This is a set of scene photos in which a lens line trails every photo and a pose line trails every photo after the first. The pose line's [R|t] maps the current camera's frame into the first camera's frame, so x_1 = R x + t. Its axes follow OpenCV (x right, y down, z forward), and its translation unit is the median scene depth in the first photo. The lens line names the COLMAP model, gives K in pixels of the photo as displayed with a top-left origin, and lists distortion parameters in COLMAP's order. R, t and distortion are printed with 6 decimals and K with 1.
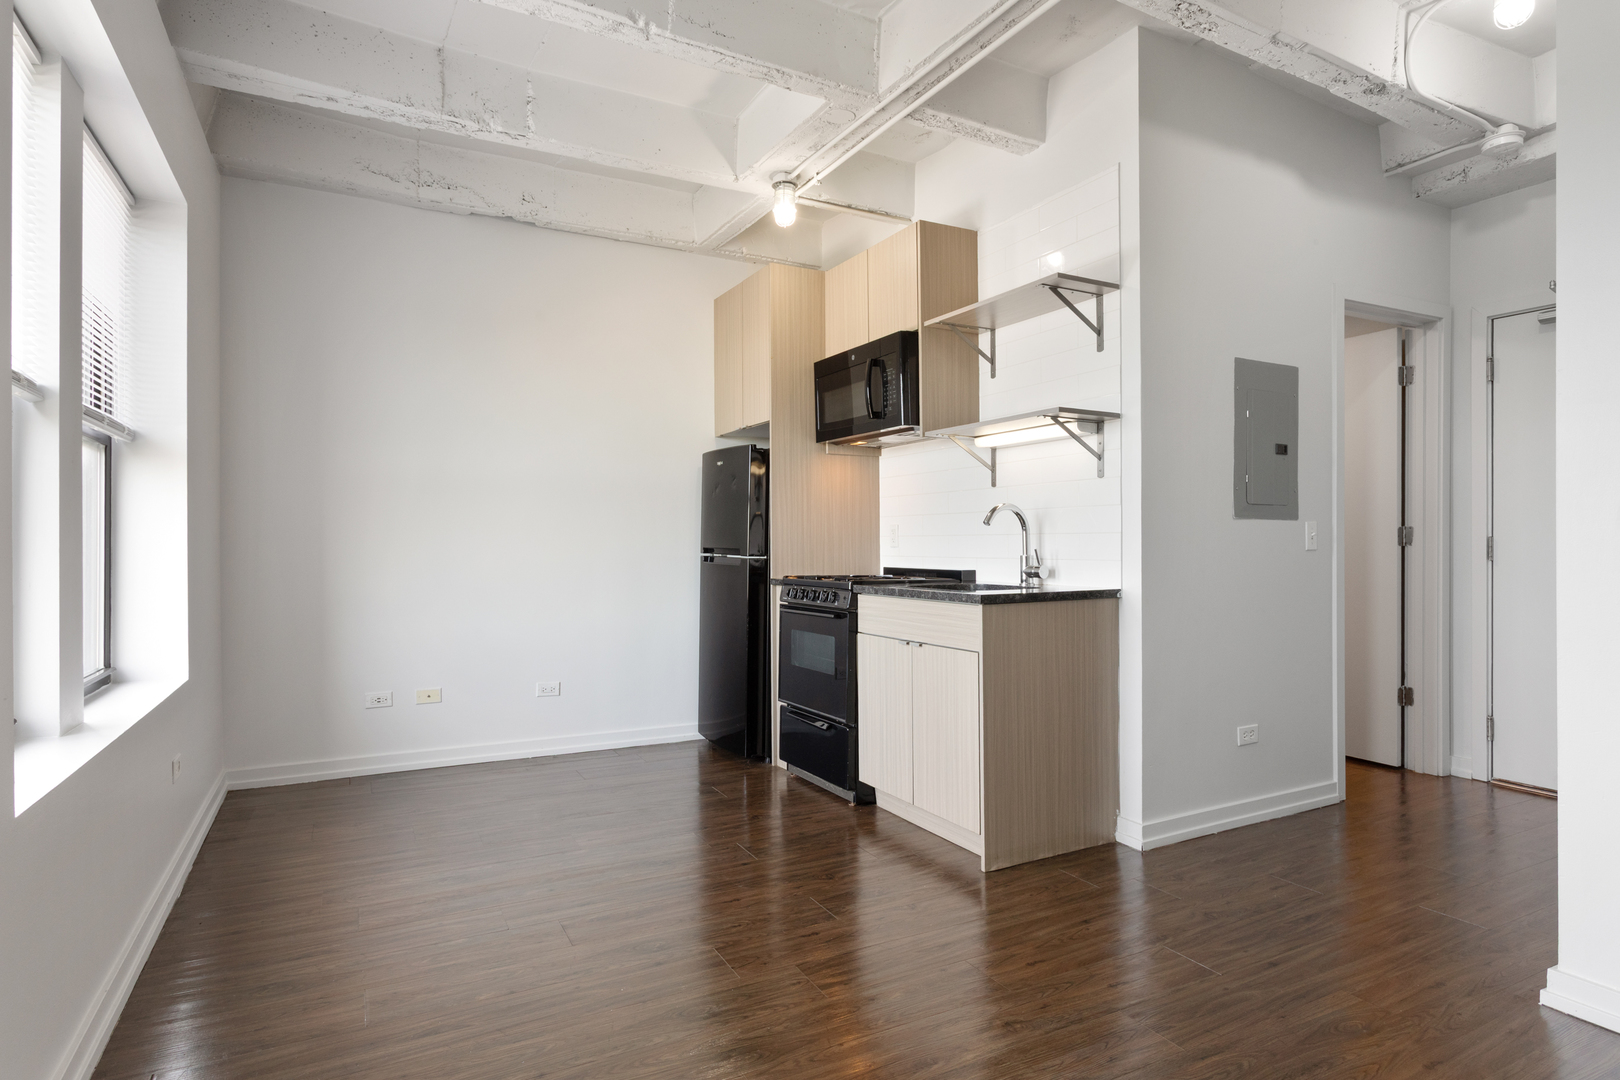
lens RADIAL K [[867.1, 0, 797.7], [0, 867.1, 538.6], [0, 0, 1]] dist [-0.005081, 0.000891]
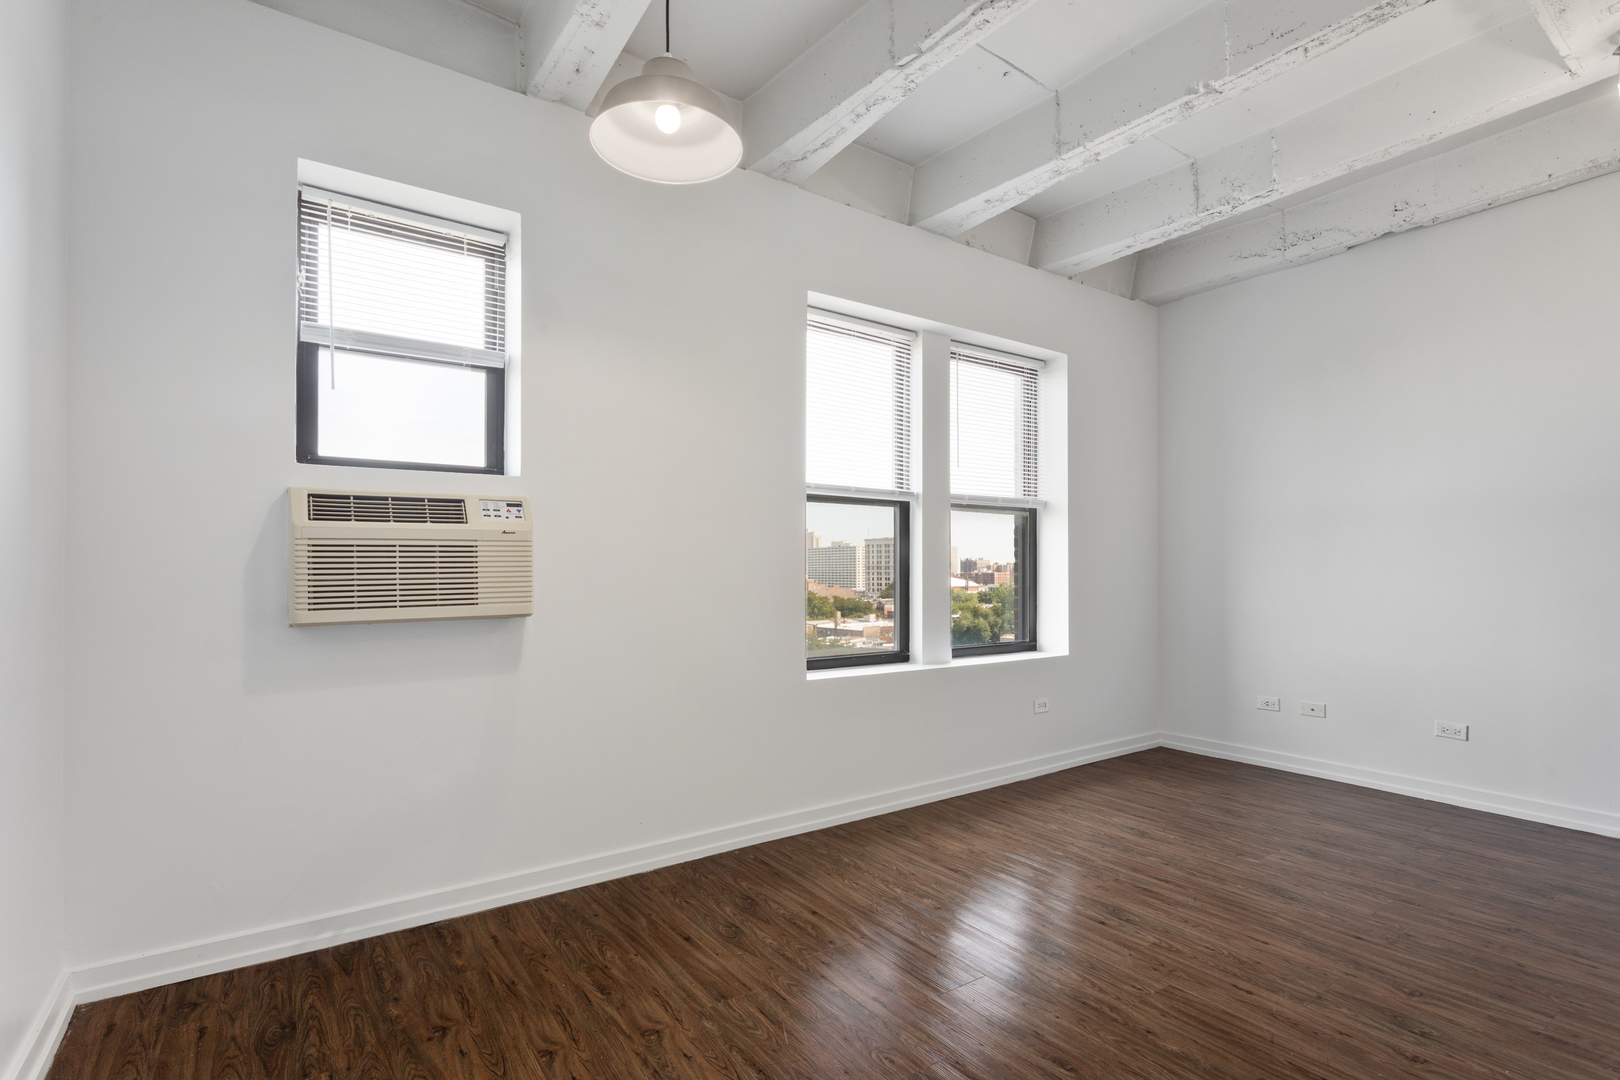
lens RADIAL K [[771.4, 0, 805.7], [0, 771.4, 551.3], [0, 0, 1]] dist [0.004789, 0.000479]
pose [[0.128949, -0.022769, -0.991390, 0.503758], [0.007263, 0.999731, -0.022016, 0.000778], [0.991625, -0.004361, 0.129079, 0.272542]]
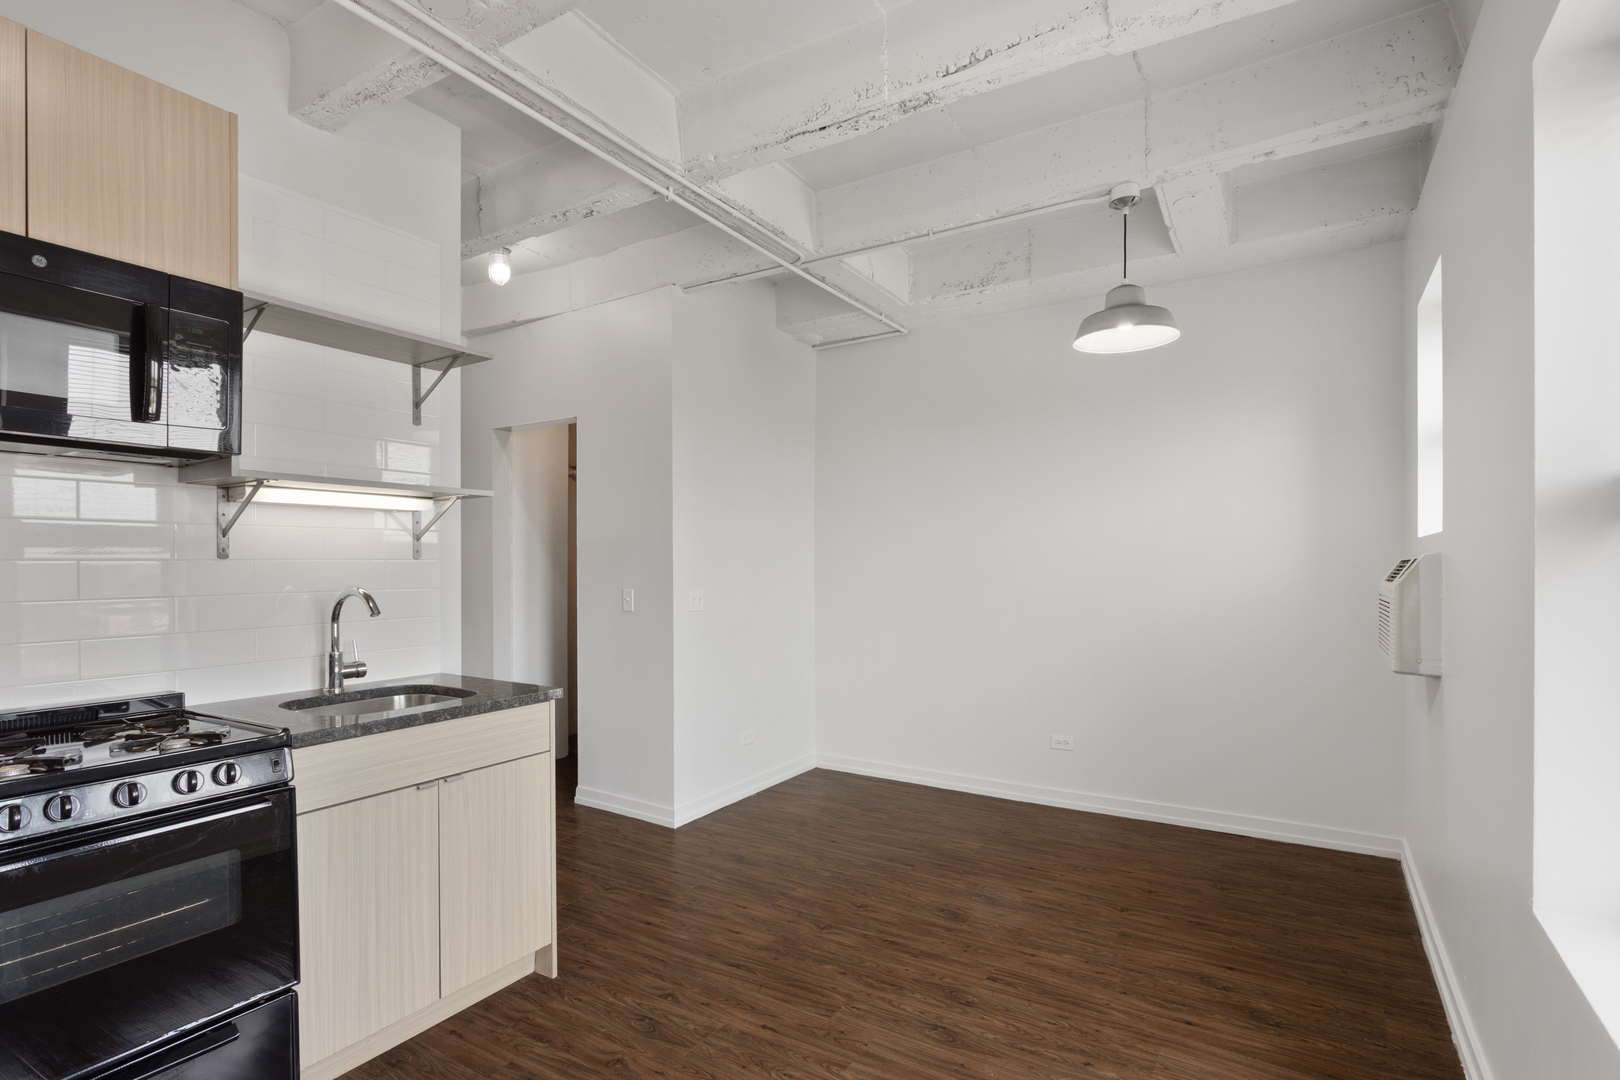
lens RADIAL K [[797.2, 0, 789.7], [0, 797.2, 562.7], [0, 0, 1]] dist [0.004275, 0.000229]
pose [[-0.492801, 0.002715, 0.870138, -0.517344], [0.000817, 0.999996, -0.002658, -0.054316], [-0.870142, -0.000599, -0.492801, 0.917048]]
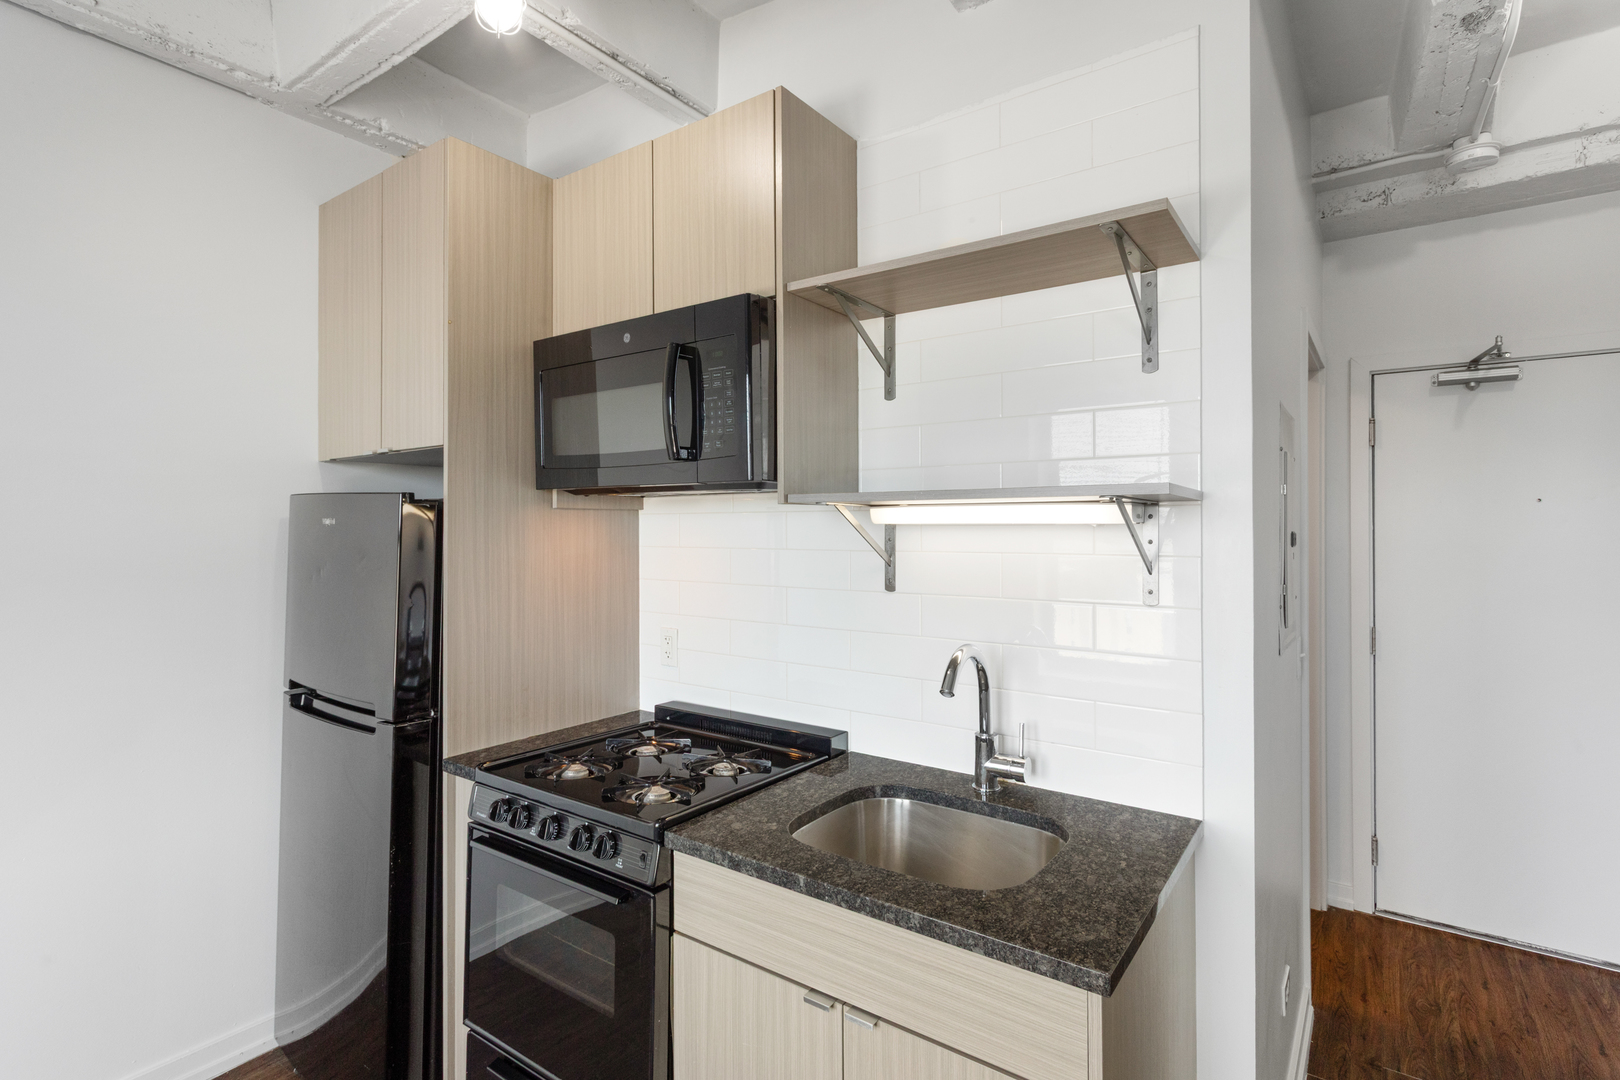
lens RADIAL K [[771.4, 0, 804.3], [0, 771.4, 519.8], [0, 0, 1]] dist [0.004789, 0.000479]
pose [[0.896528, 0.008003, 0.442914, -0.048740], [-0.005513, 0.999961, -0.006909, -0.101548], [-0.442952, 0.003752, 0.896537, 0.566299]]
